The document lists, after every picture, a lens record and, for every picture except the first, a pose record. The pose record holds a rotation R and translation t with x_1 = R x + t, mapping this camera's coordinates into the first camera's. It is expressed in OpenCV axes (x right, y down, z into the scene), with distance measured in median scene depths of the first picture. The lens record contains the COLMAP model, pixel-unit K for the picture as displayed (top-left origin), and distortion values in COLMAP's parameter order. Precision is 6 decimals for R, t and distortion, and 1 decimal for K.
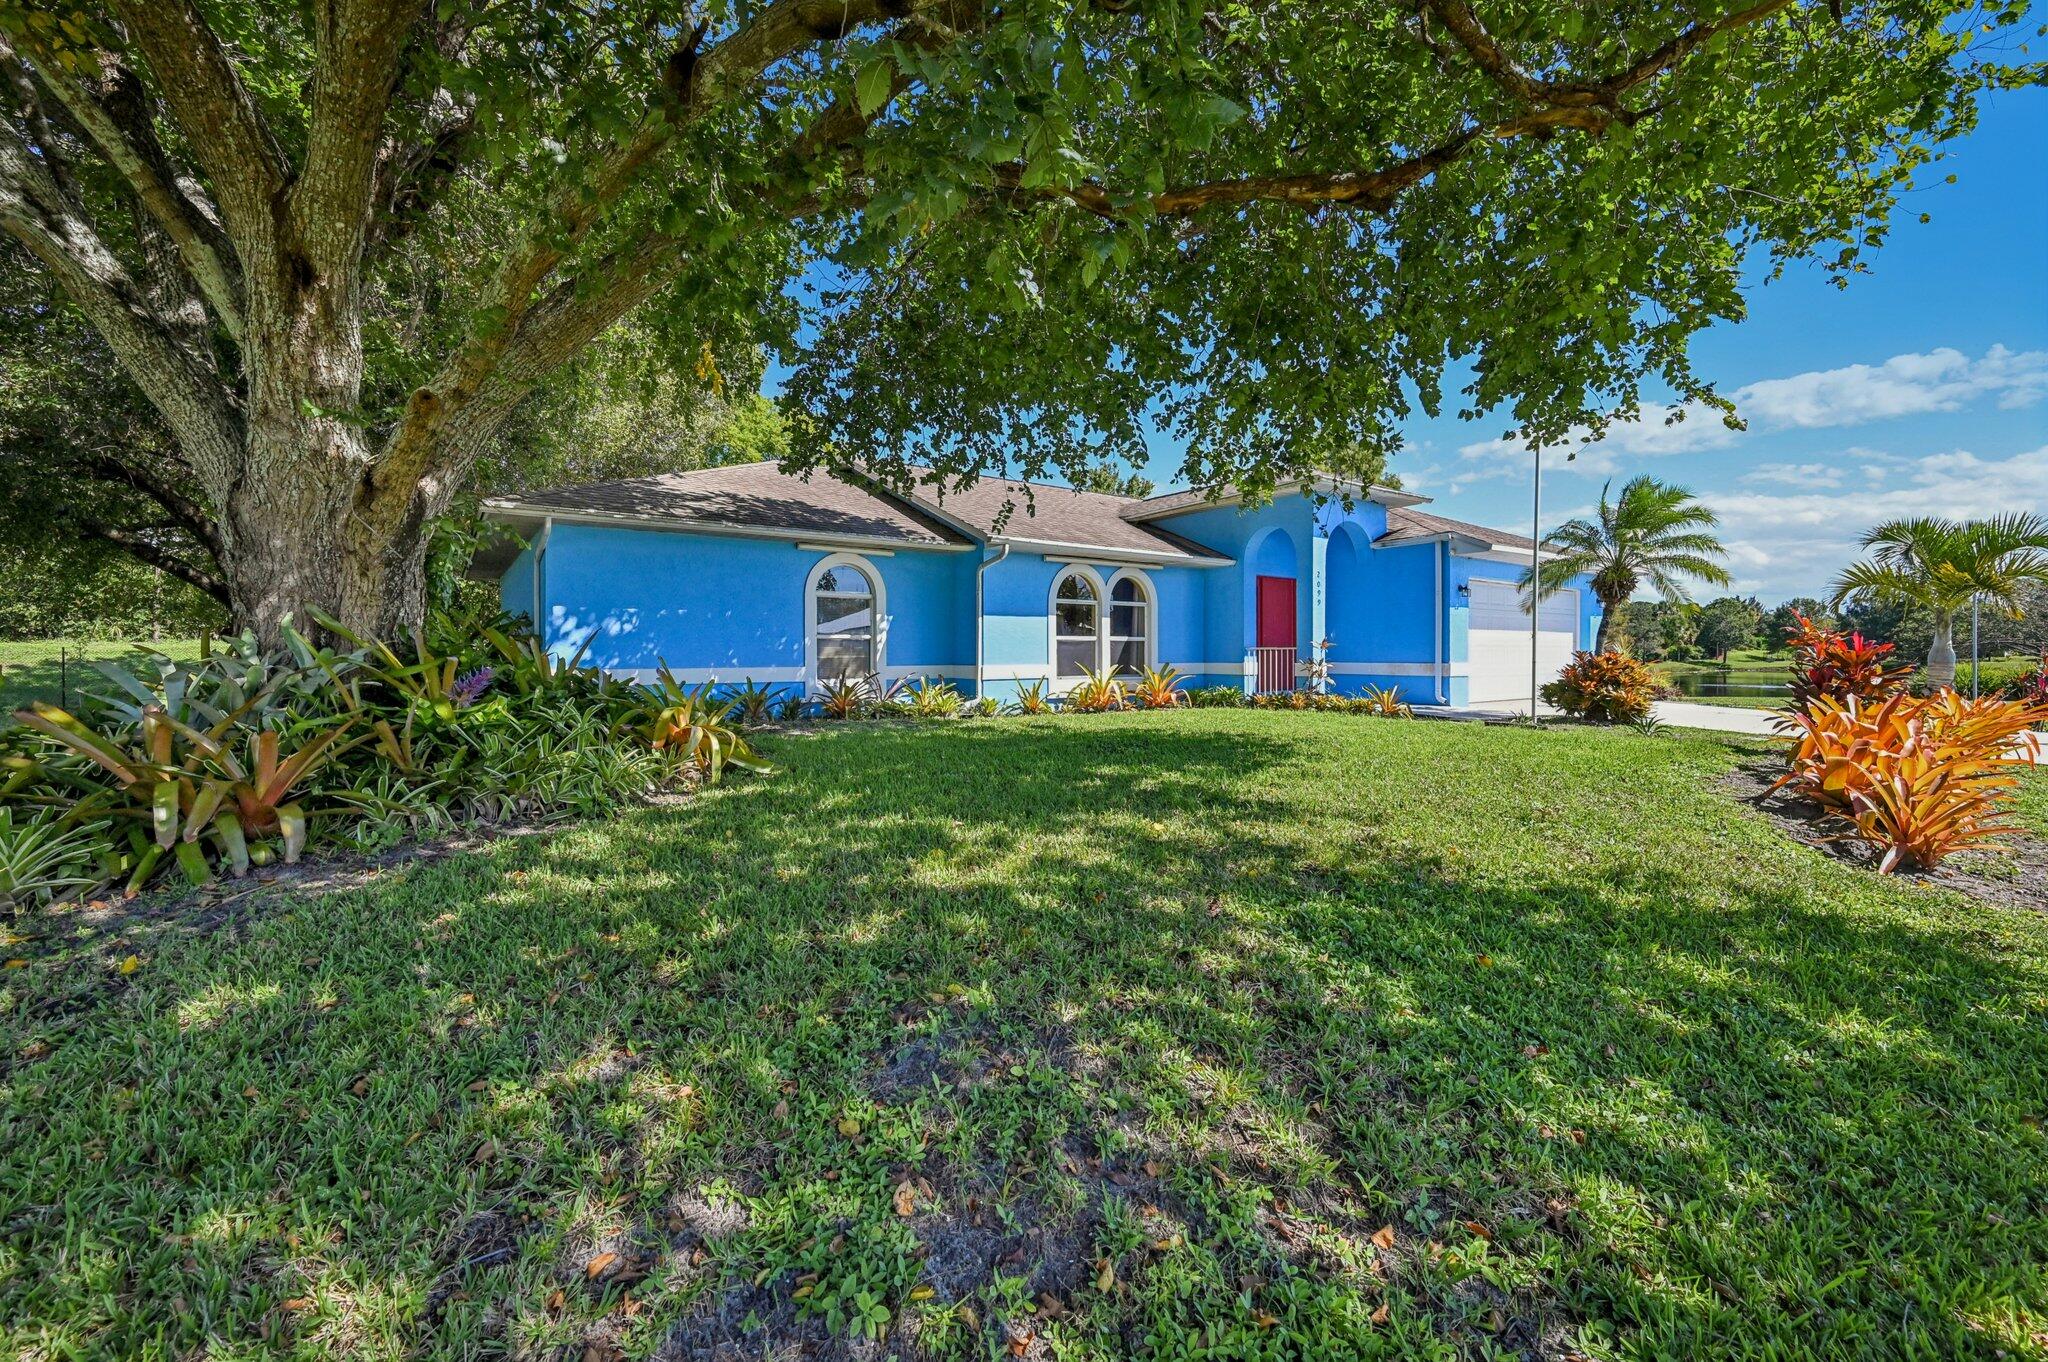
lens RADIAL K [[819.3, 0, 1025.9], [0, 819.3, 666.3], [0, 0, 1]] dist [0.004503, -0.000402]
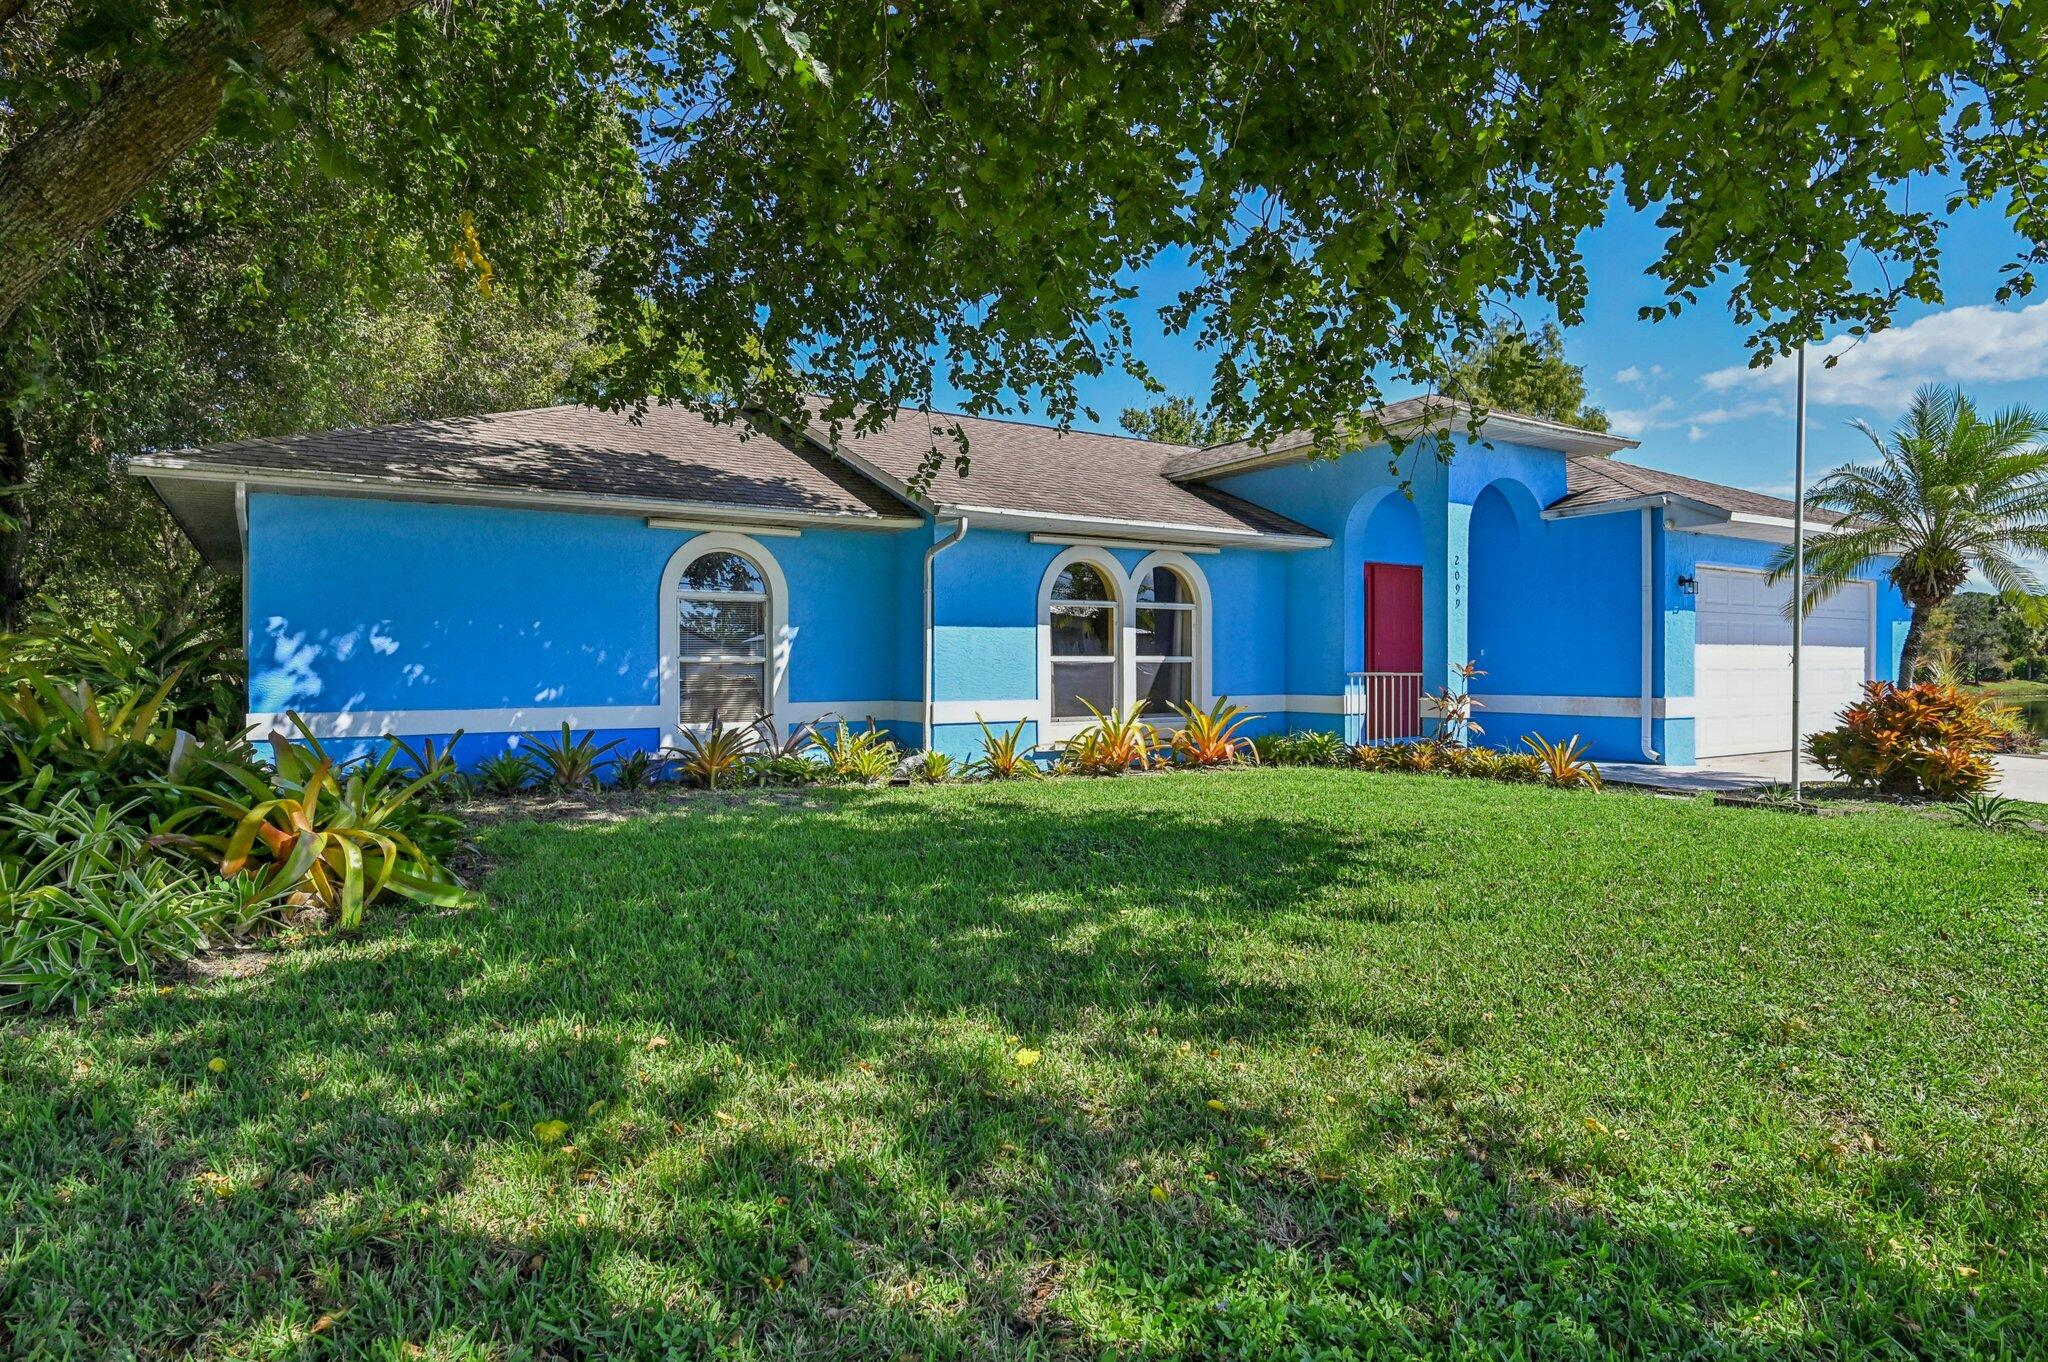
lens RADIAL K [[1153.1, 0, 1024.5], [0, 1153.1, 678.4], [0, 0, 1]] dist [-0.002431, 0.004256]
pose [[0.998983, -0.000892, -0.045088, 0.068529], [0.000548, 0.999971, -0.007640, -0.014372], [0.045094, 0.007608, 0.998954, 0.092598]]
